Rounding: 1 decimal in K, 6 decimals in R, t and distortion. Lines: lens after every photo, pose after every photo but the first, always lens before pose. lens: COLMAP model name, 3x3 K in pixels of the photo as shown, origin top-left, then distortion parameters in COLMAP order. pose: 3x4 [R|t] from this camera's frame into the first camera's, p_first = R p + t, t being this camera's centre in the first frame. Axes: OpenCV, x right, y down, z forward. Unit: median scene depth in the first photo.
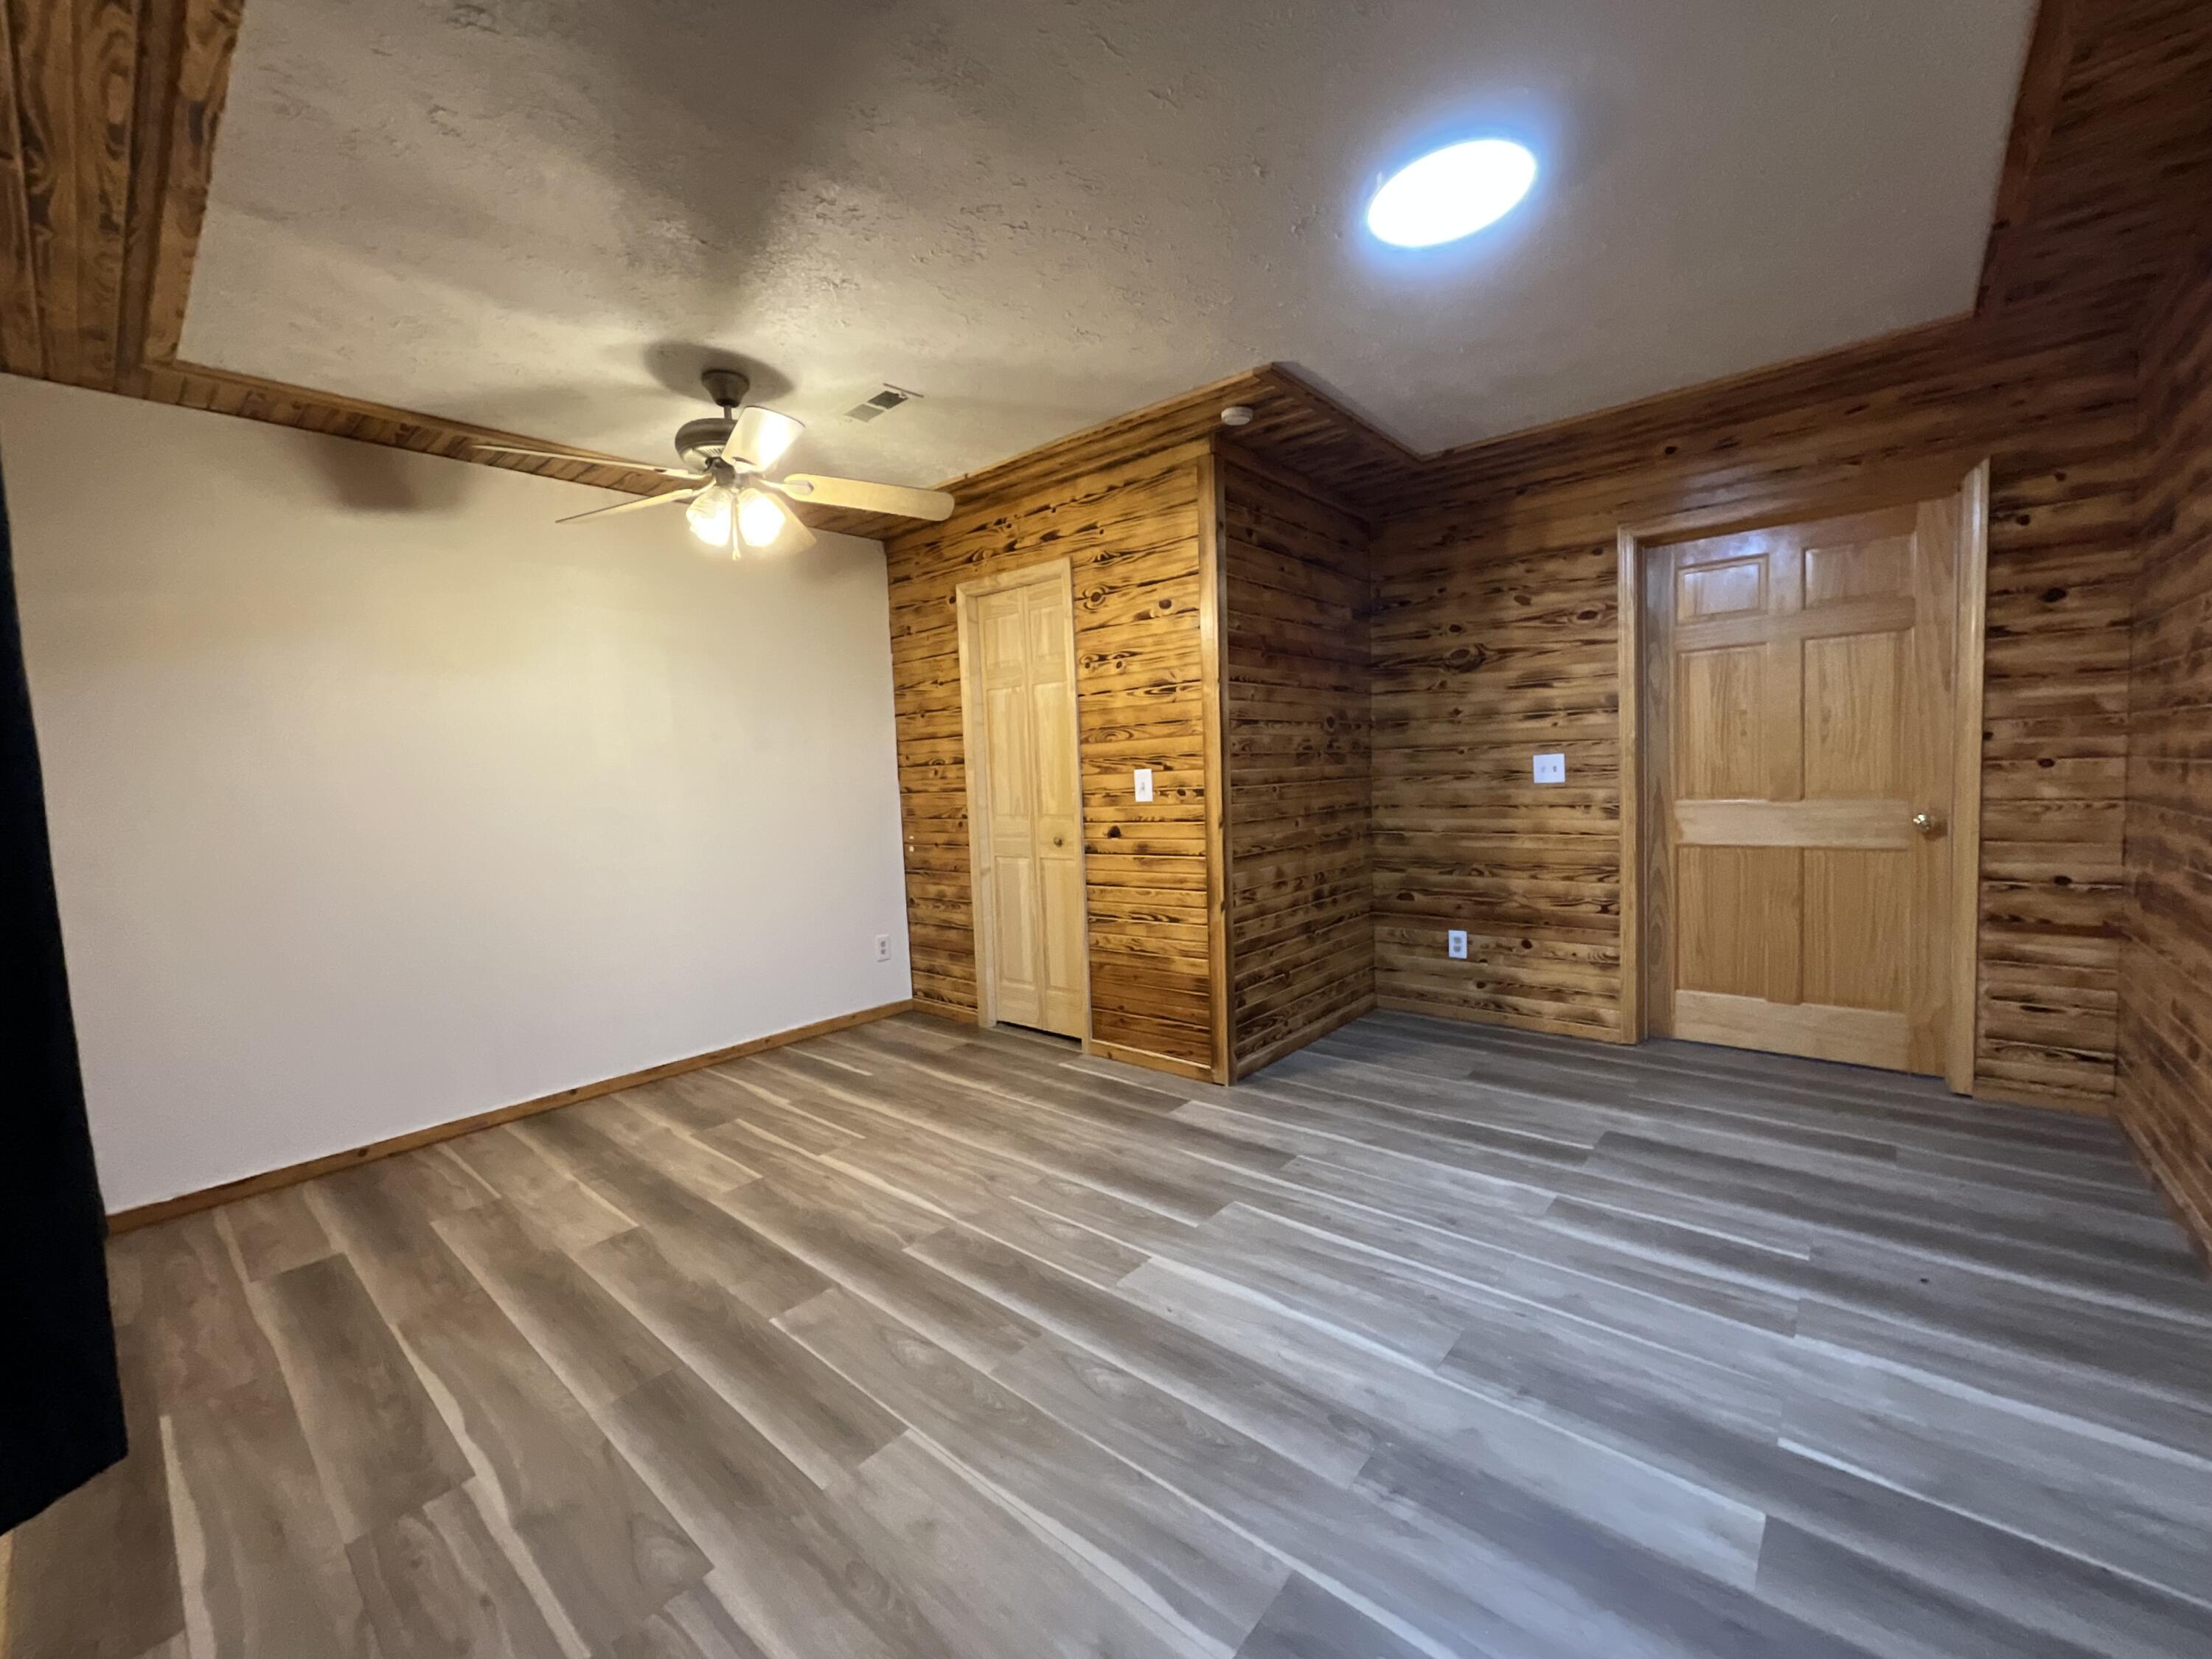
lens RADIAL K [[889.3, 0, 1107.4], [0, 889.3, 829.3], [0, 0, 1]] dist [0.003187, -0.001840]
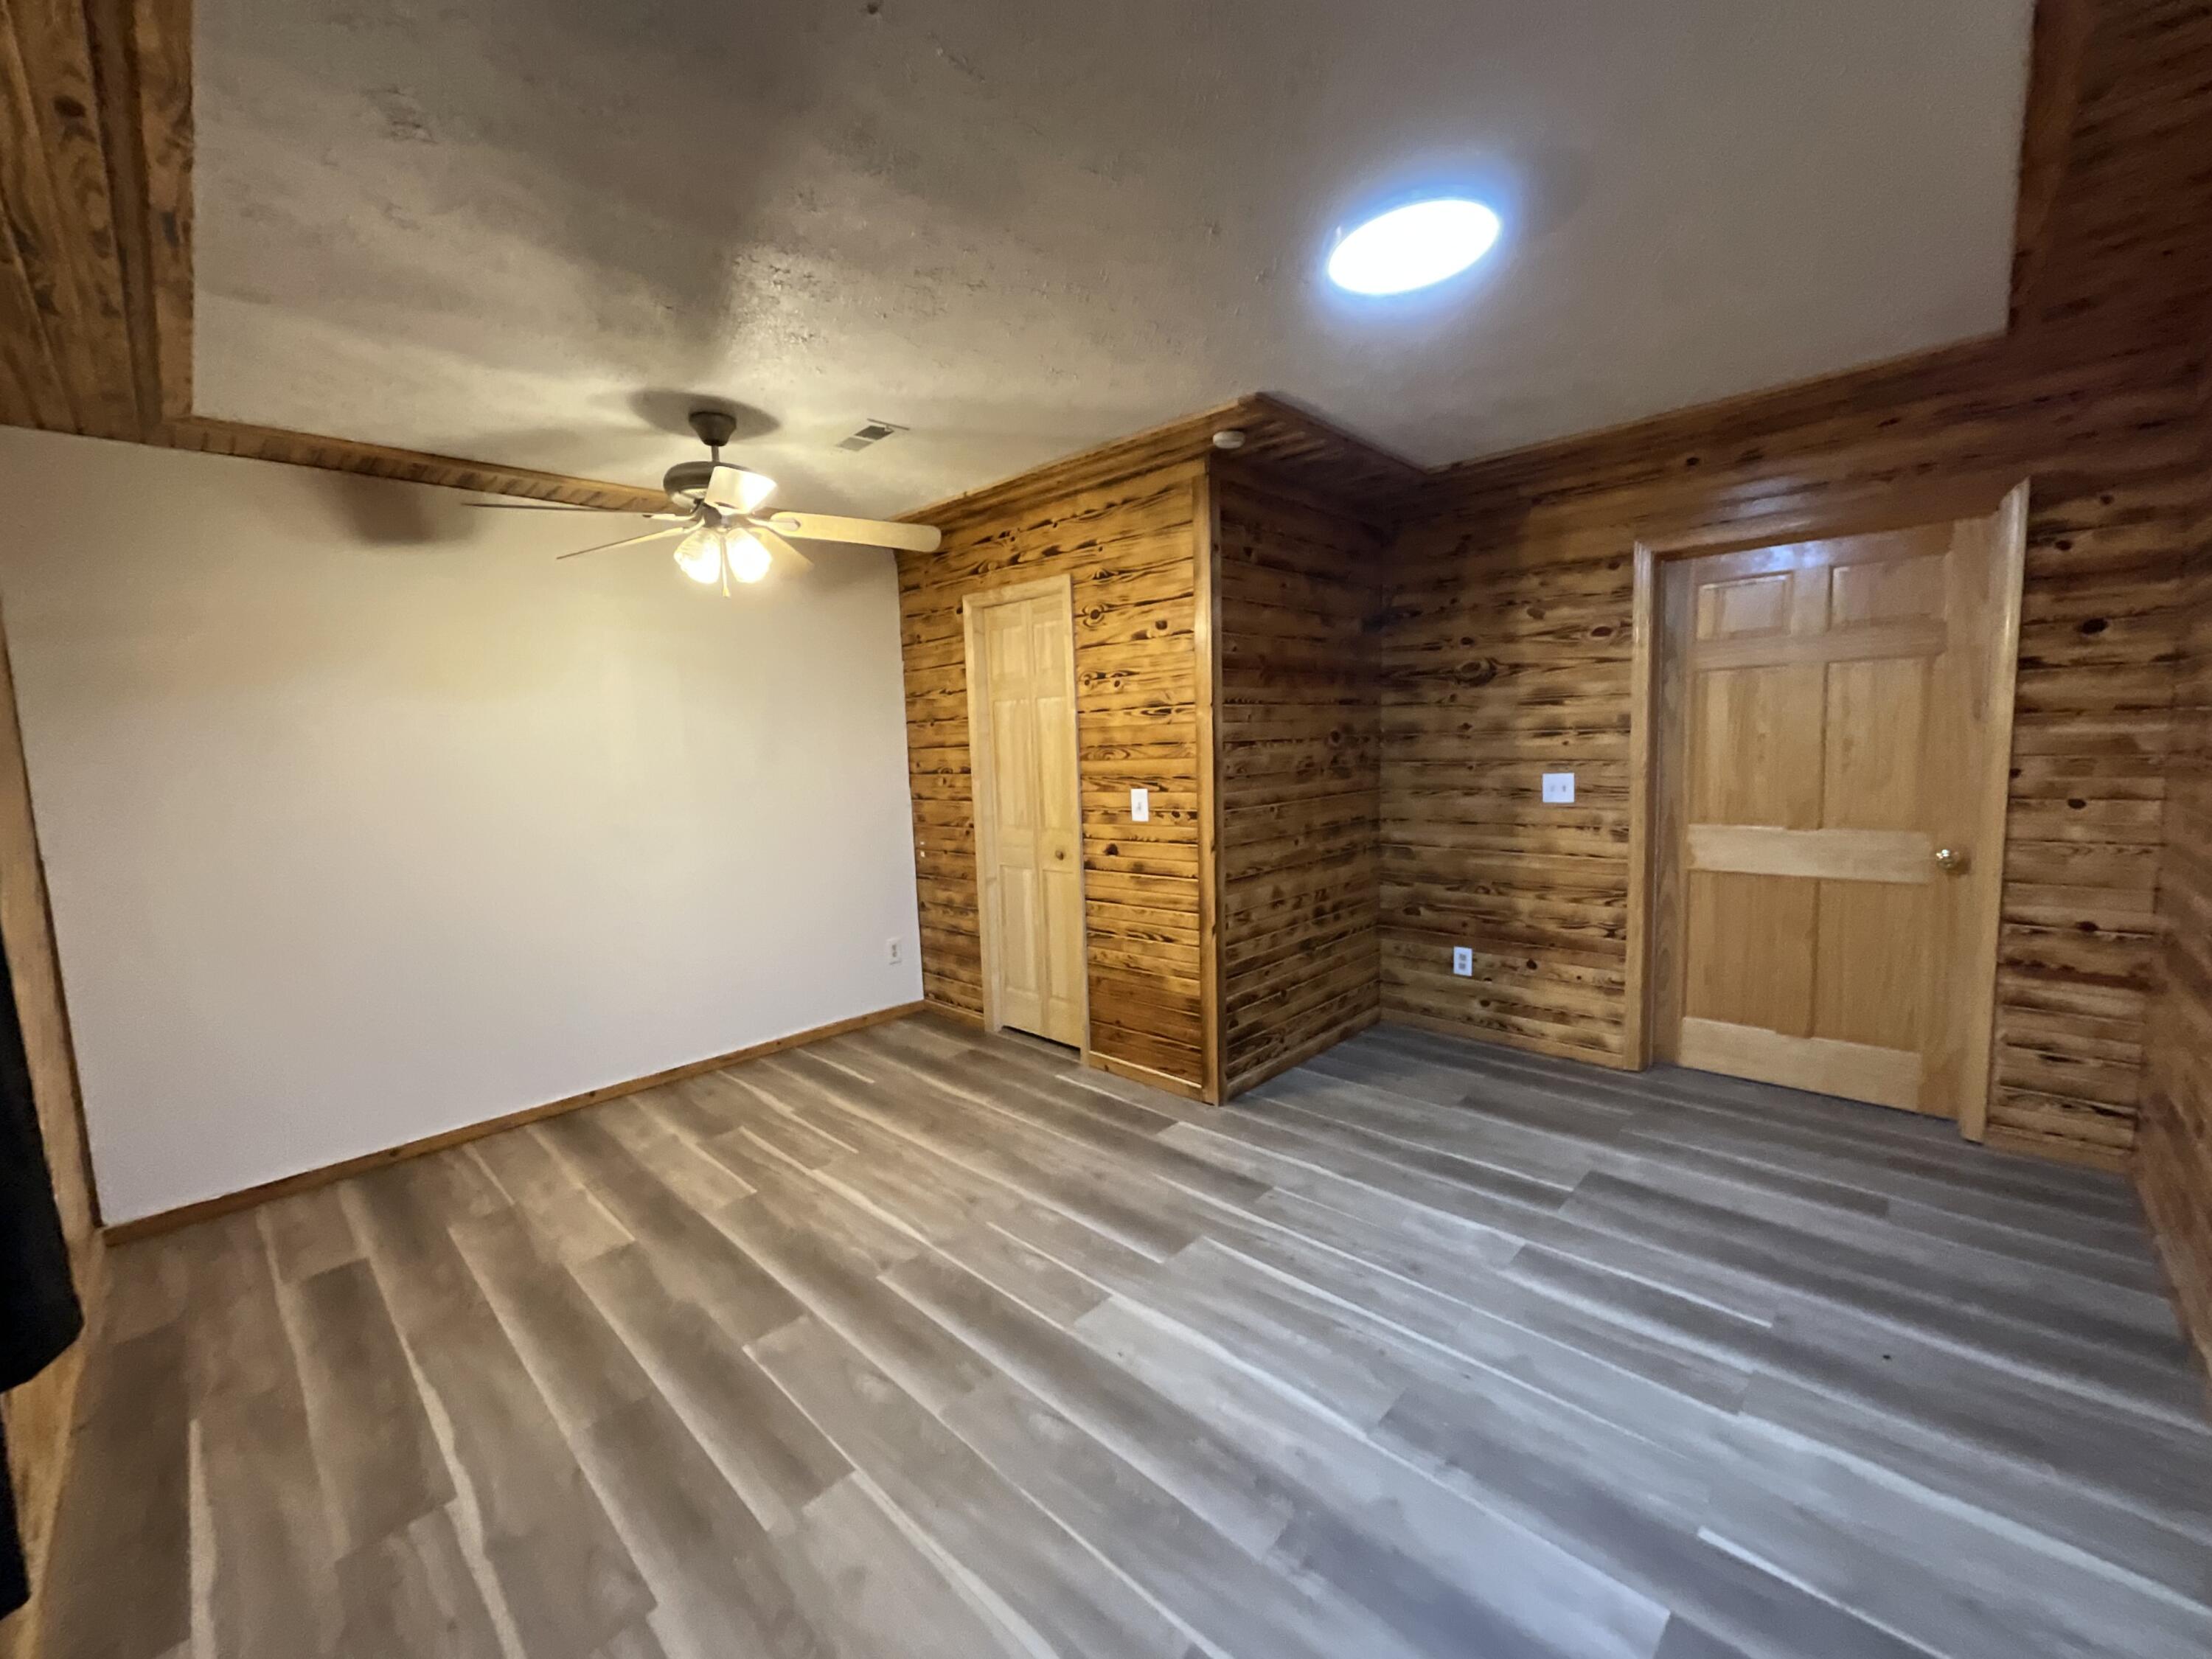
lens RADIAL K [[889.3, 0, 1108.4], [0, 889.3, 828.6], [0, 0, 1]] dist [0.003187, -0.001840]
pose [[0.998527, 0.010218, -0.053279, 0.079323], [-0.008199, 0.999245, 0.037972, -0.081455], [0.053627, -0.037479, 0.997857, -0.004782]]
